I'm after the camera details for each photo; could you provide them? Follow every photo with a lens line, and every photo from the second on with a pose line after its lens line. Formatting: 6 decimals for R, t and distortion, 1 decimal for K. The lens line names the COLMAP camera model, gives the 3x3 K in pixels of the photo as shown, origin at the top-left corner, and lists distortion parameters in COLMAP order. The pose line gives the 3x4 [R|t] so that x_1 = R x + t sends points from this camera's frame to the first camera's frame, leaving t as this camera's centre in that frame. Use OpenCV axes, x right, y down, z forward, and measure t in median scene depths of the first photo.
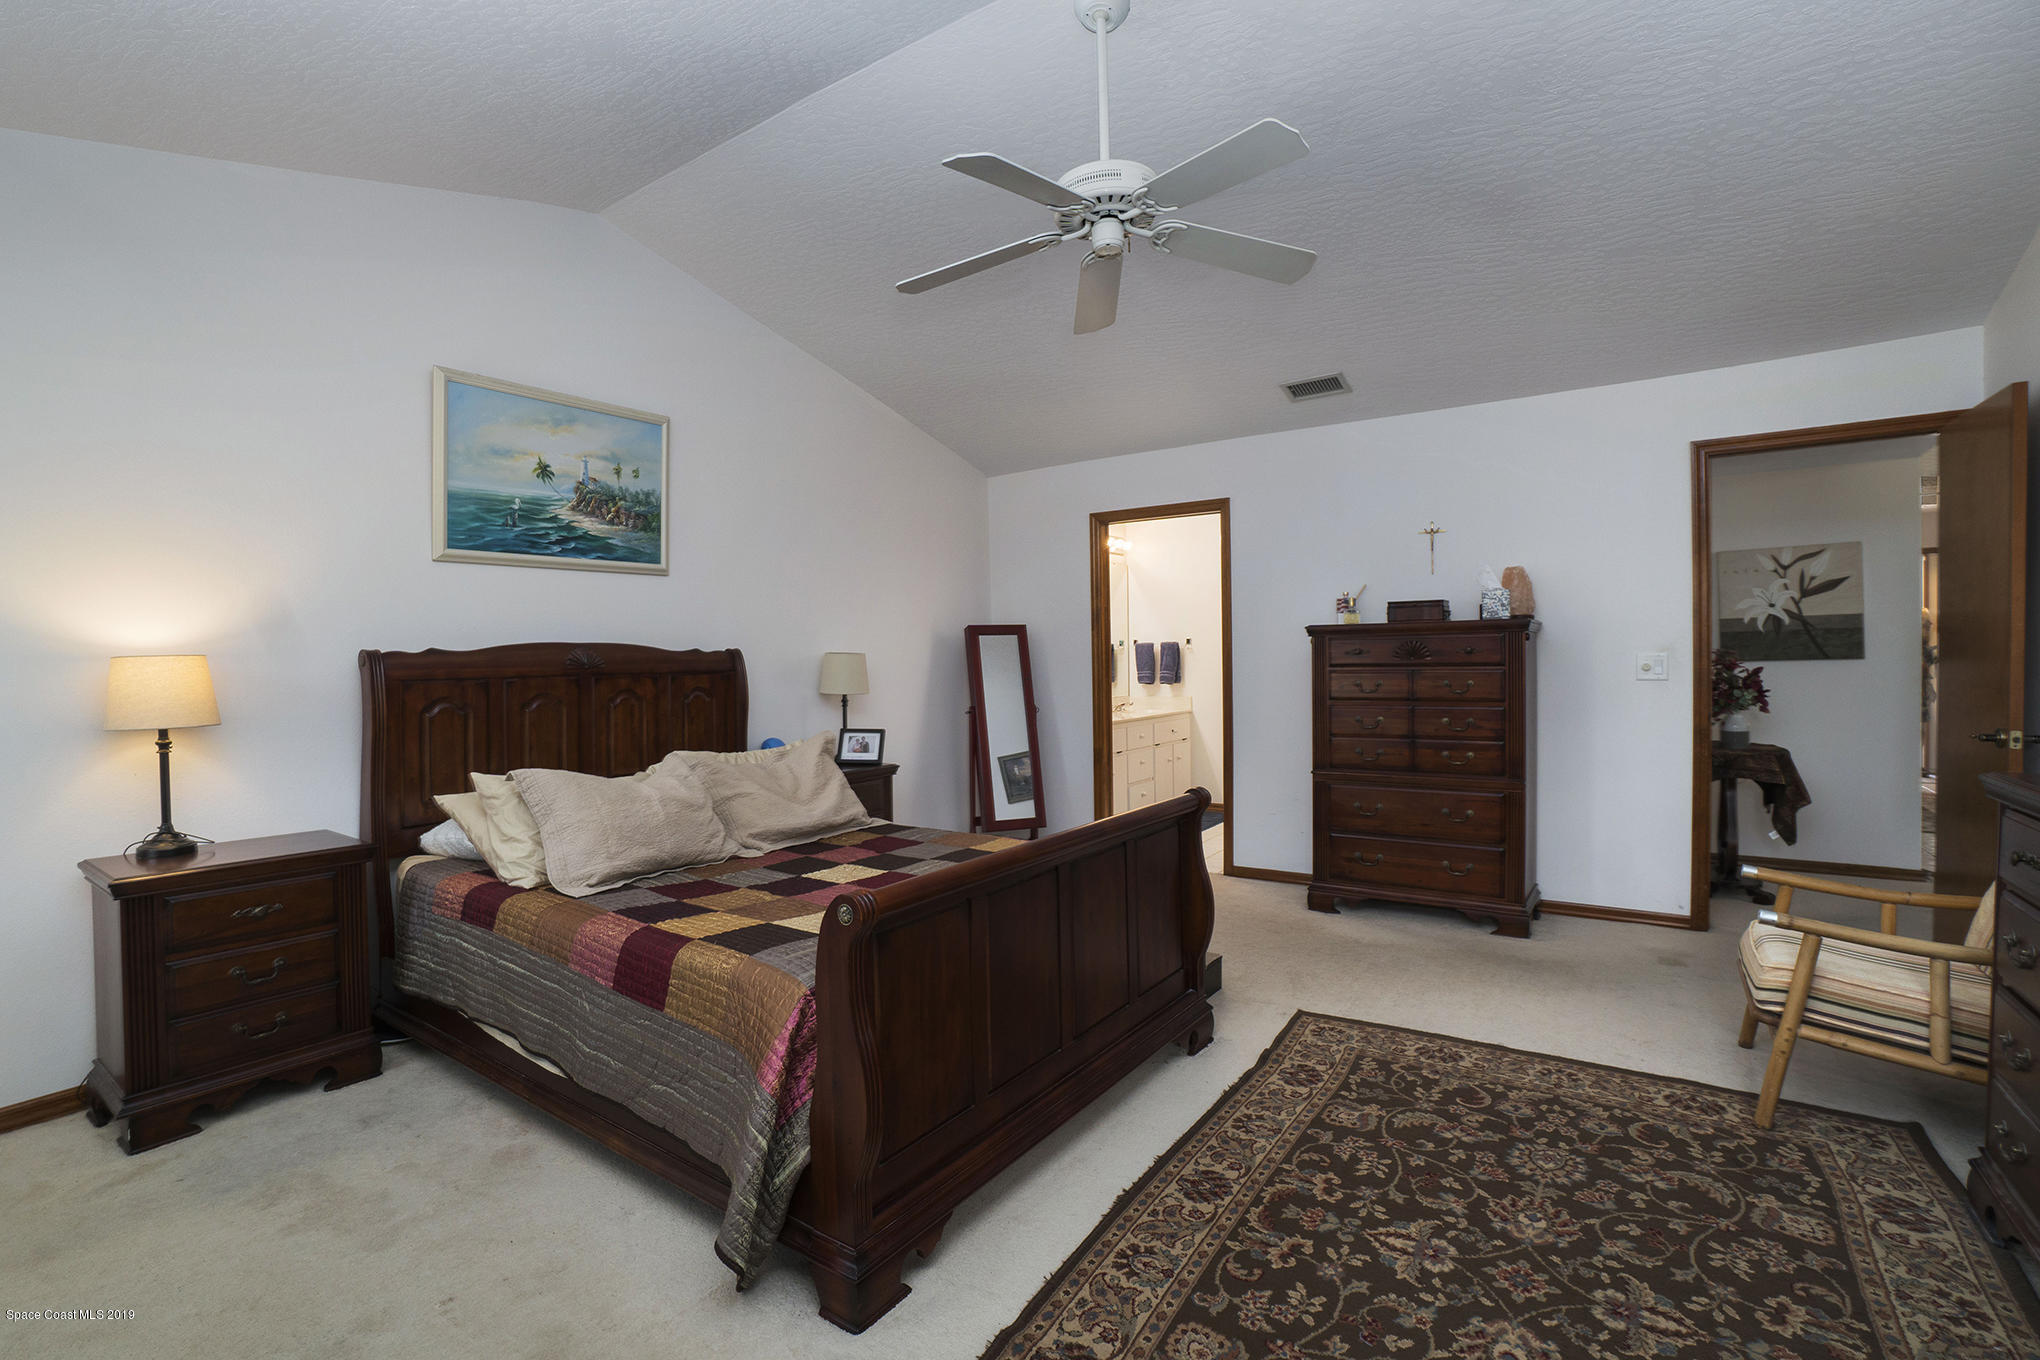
lens RADIAL K [[932.3, 0, 986.7], [0, 932.3, 679.5], [0, 0, 1]] dist [-0.080033, 0.024170]
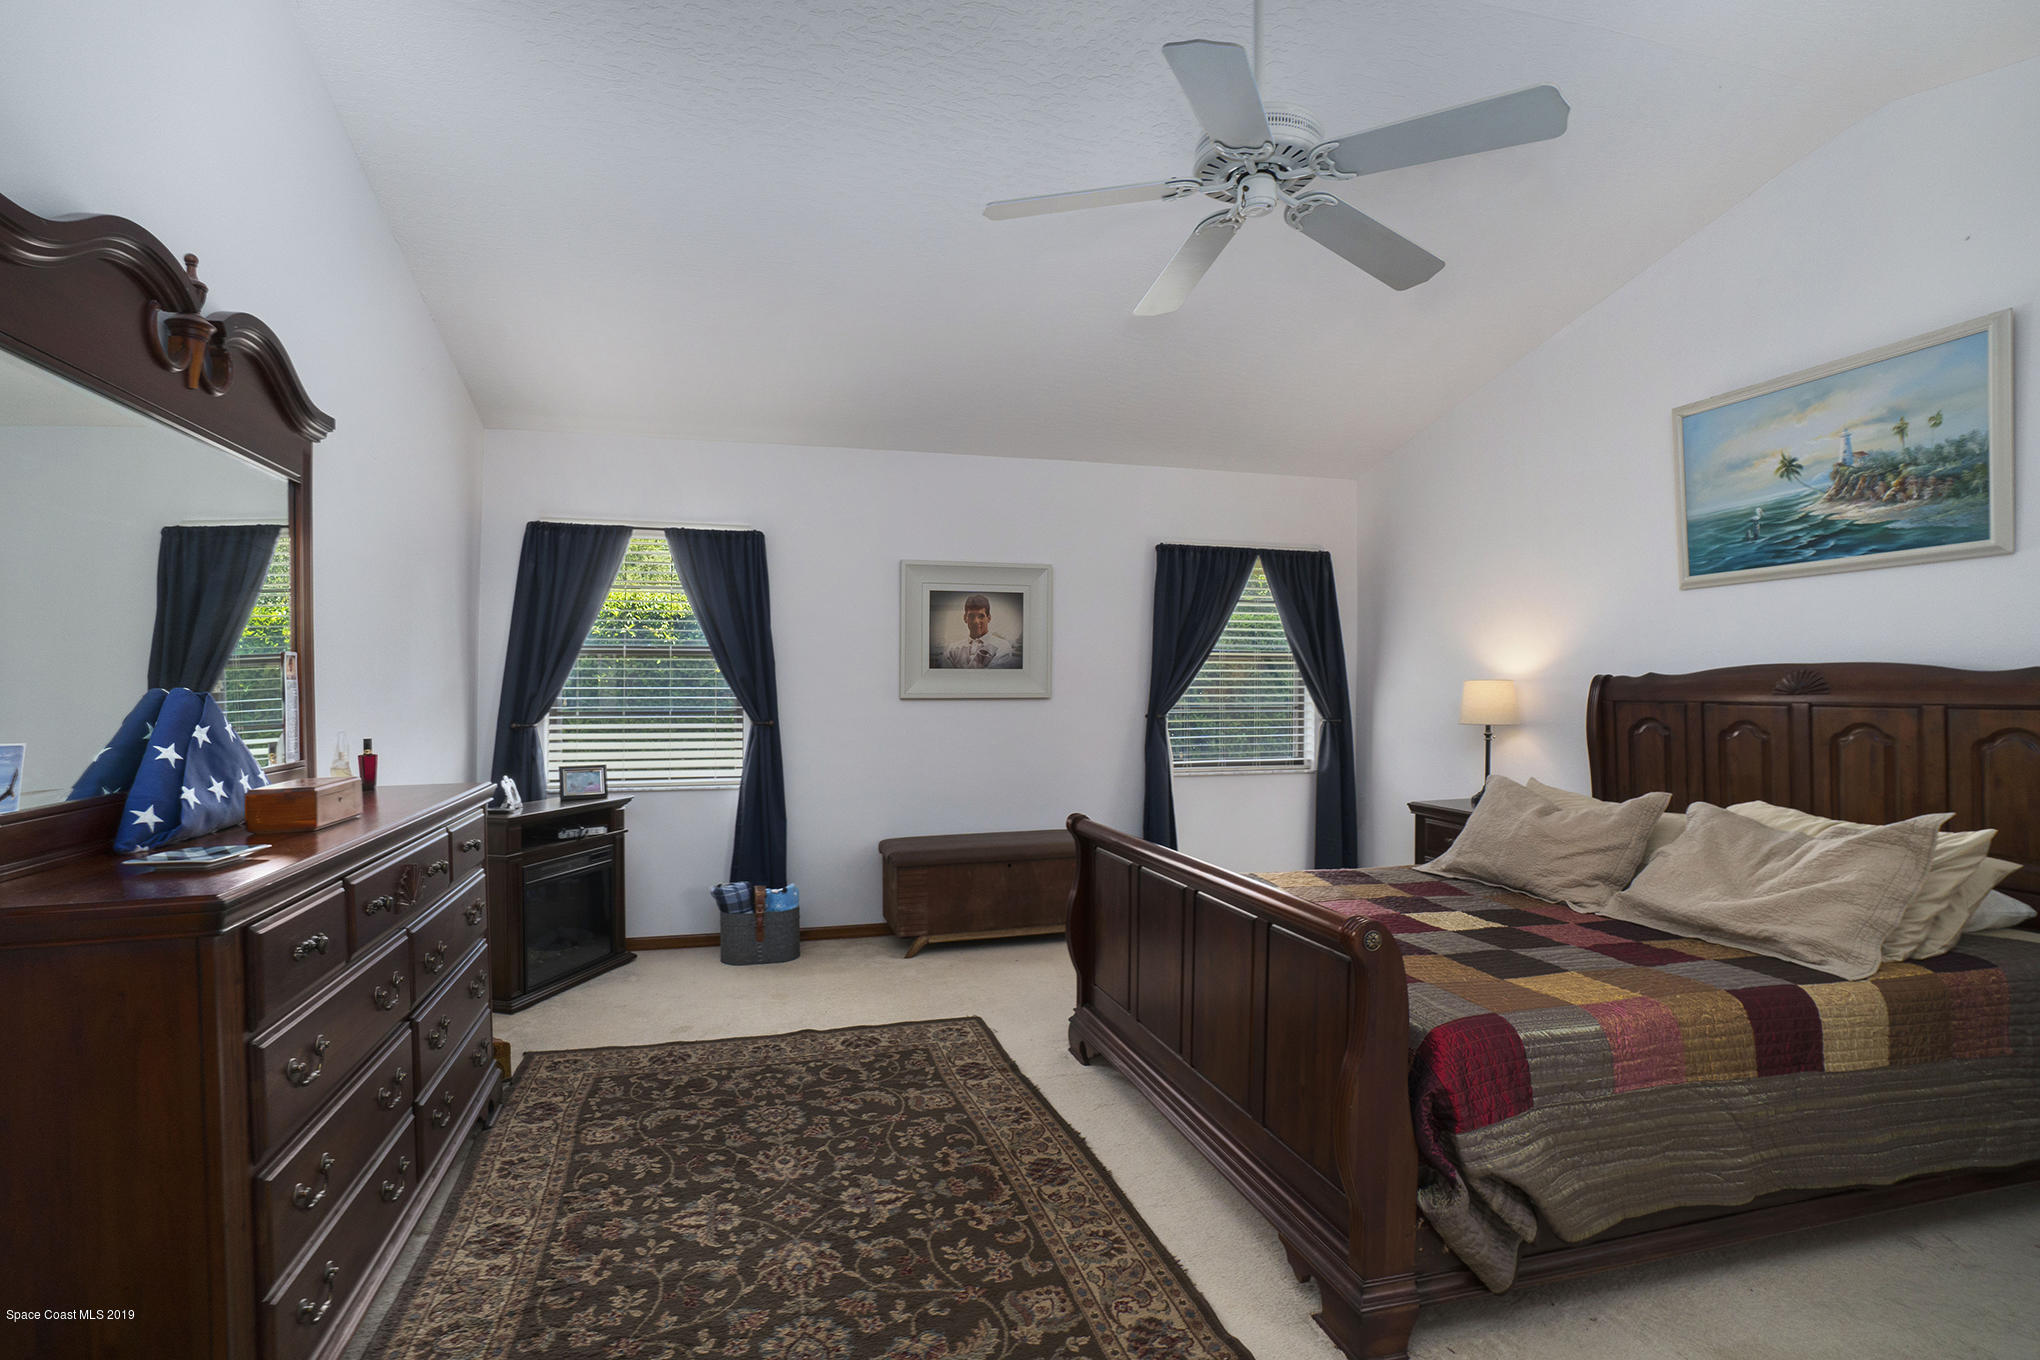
lens RADIAL K [[932.3, 0, 986.7], [0, 932.3, 679.5], [0, 0, 1]] dist [-0.080033, 0.024170]
pose [[-0.630123, 0.009872, -0.776433, 0.784680], [-0.003054, 0.999880, 0.015191, -0.042058], [0.776490, 0.011943, -0.630017, 1.115695]]
